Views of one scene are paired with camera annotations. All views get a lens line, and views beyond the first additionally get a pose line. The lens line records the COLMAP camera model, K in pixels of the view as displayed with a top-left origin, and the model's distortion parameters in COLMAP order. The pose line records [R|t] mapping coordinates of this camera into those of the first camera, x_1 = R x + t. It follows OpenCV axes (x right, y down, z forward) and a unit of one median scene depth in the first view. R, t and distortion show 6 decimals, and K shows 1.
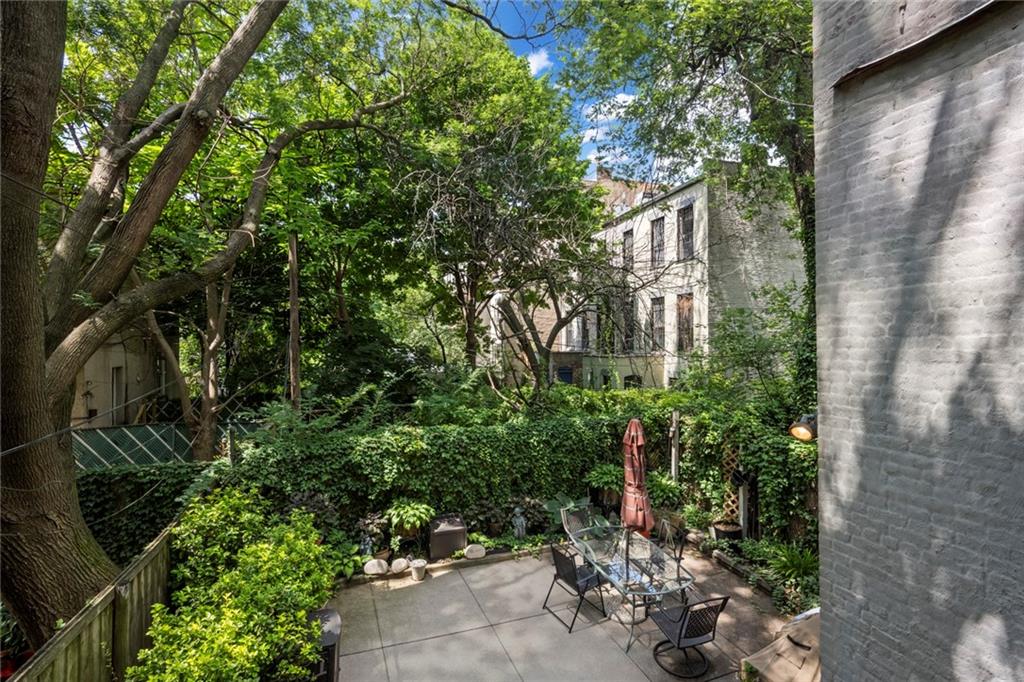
lens RADIAL K [[446.4, 0, 508.6], [0, 446.4, 345.4], [0, 0, 1]] dist [-0.001977, -0.000428]
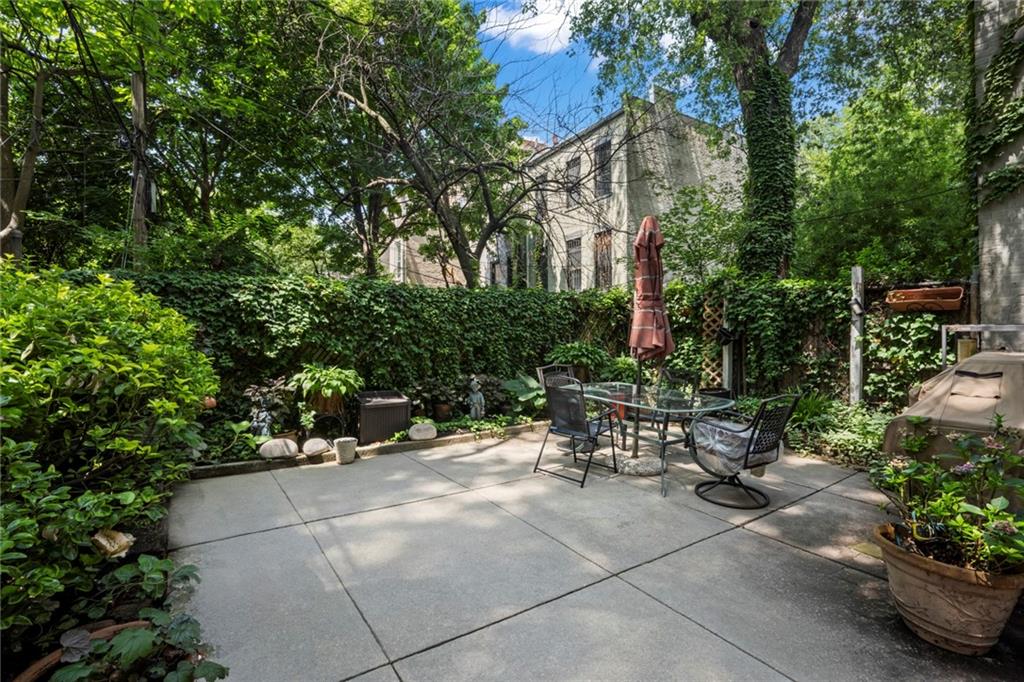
lens RADIAL K [[446.4, 0, 508.8], [0, 446.4, 333.8], [0, 0, 1]] dist [-0.001977, -0.000428]
pose [[0.970241, 0.004325, 0.242101, -0.116064], [-0.002712, 0.999972, -0.006995, 0.304405], [-0.242124, 0.006130, 0.970226, 0.247159]]
